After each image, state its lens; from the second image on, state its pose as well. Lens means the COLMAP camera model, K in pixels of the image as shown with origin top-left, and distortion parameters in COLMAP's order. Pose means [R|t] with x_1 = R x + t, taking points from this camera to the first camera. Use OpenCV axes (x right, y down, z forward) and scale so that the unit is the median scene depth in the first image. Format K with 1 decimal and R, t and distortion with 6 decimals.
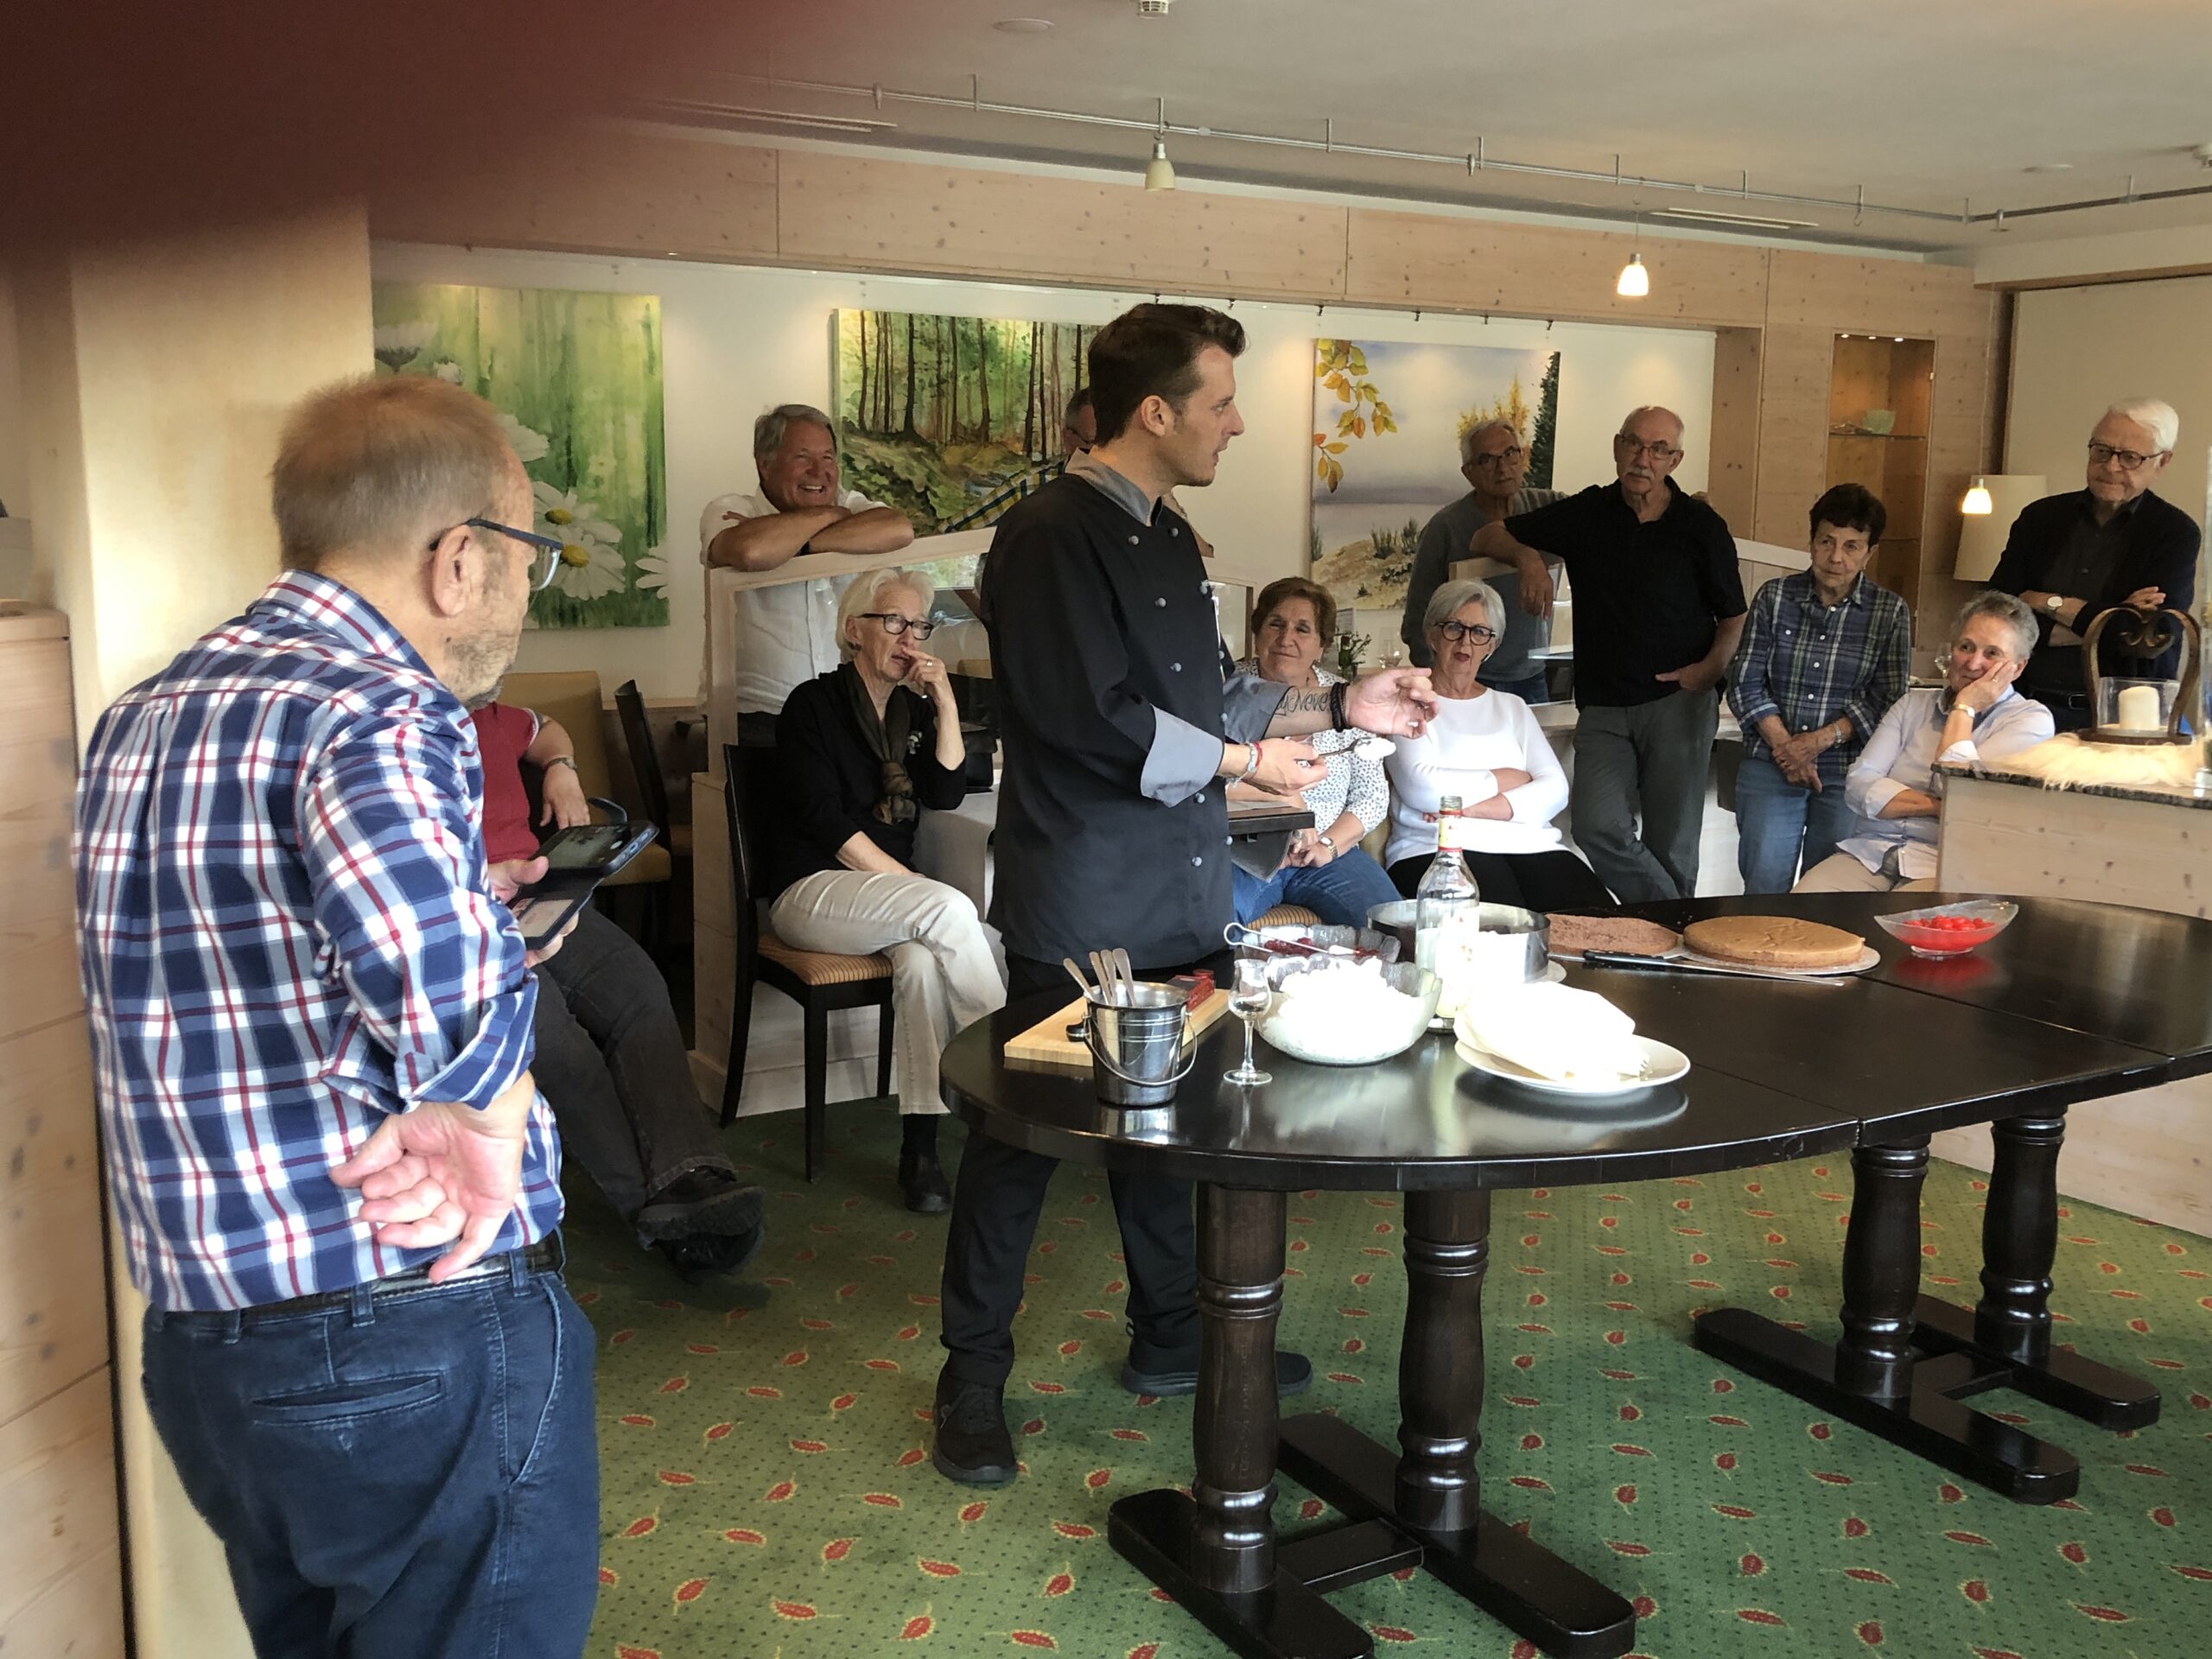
lens RADIAL K [[2103.9, 0, 1104.4], [0, 2103.9, 846.4], [0, 0, 1]] dist [-0.003618, 0.000000]
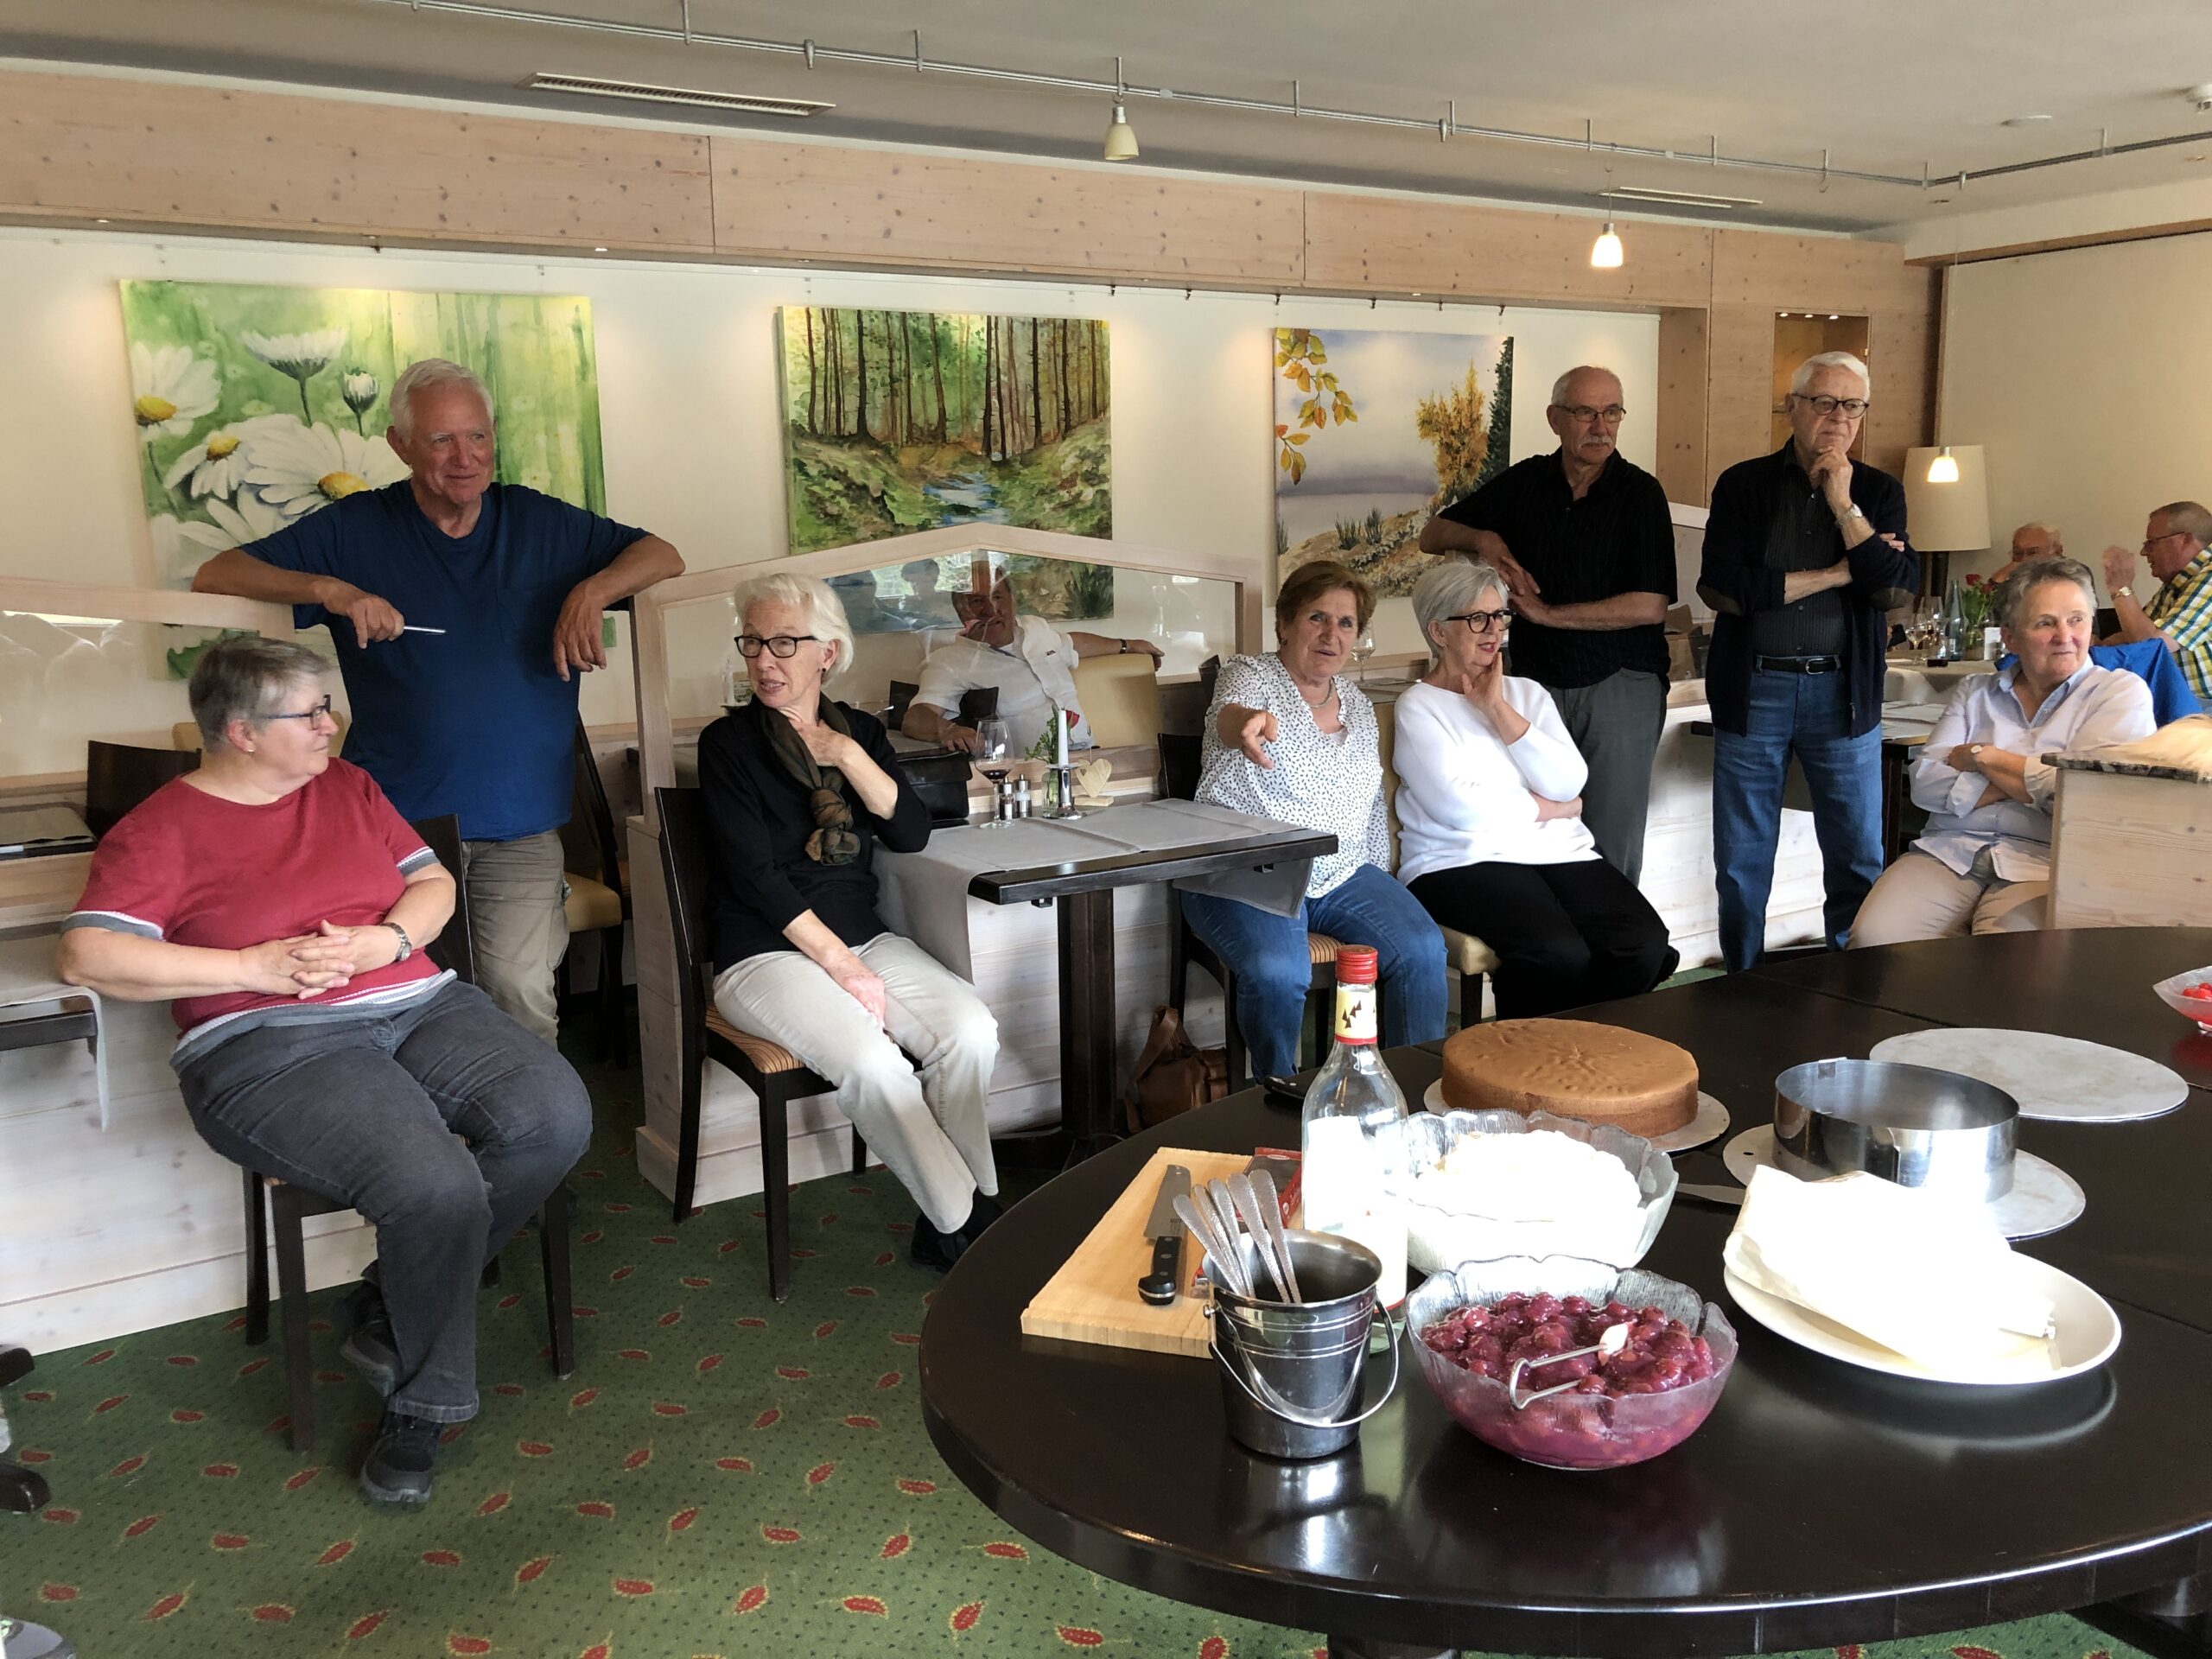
lens RADIAL K [[1823.9, 0, 1111.1], [0, 1823.9, 806.8], [0, 0, 1]] dist [0.001728, -0.005988]
pose [[0.998714, -0.041216, 0.029538, -0.011366], [0.041294, 0.999145, -0.002037, -0.021159], [-0.029428, 0.003254, 0.999562, 0.166921]]
